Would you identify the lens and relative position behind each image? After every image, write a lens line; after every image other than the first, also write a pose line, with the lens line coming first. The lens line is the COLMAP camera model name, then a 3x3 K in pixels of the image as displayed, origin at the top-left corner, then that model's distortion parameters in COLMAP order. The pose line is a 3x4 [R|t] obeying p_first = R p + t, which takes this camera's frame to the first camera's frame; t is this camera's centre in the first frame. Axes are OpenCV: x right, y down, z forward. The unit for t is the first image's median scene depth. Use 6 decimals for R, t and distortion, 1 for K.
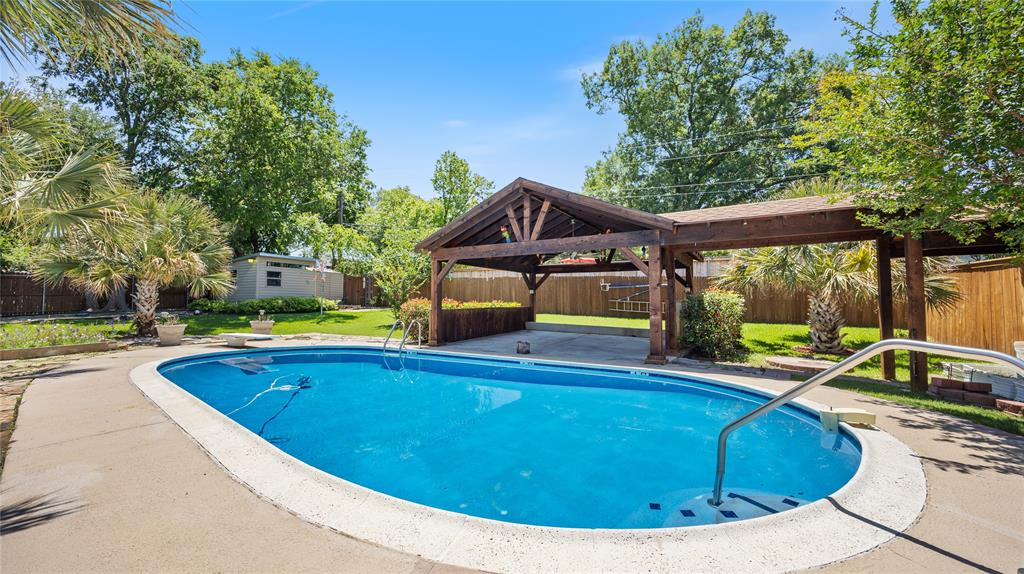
lens RADIAL K [[398.4, 0, 515.4], [0, 398.4, 284.5], [0, 0, 1]] dist [0.000235, -0.000325]
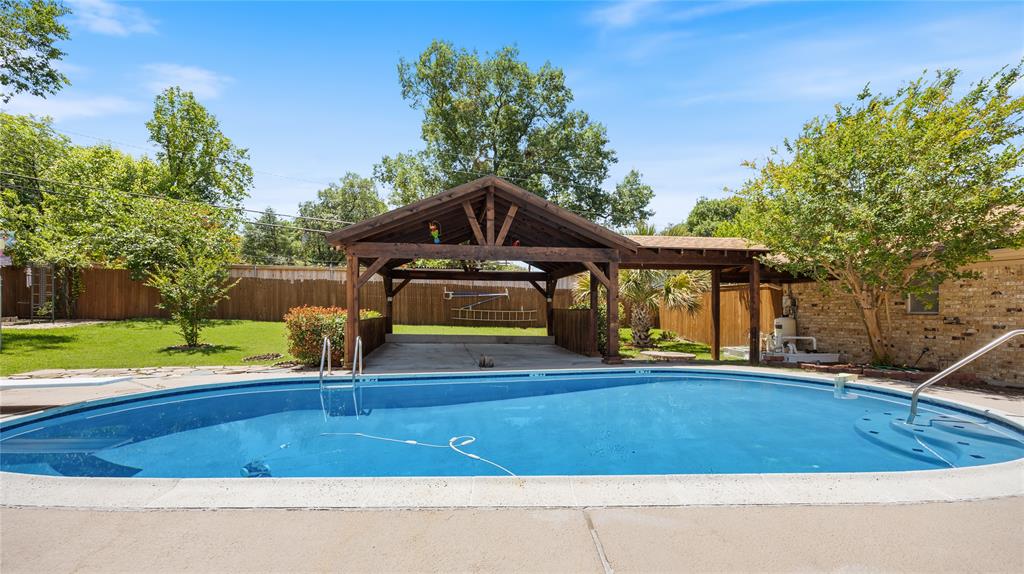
lens RADIAL K [[398.4, 0, 545.5], [0, 398.4, 312.1], [0, 0, 1]] dist [0.000235, -0.000325]
pose [[0.752451, -0.004259, 0.658634, -0.274033], [-0.028091, 0.998862, 0.038552, 0.003278], [-0.658048, -0.047511, 0.751475, 0.122094]]
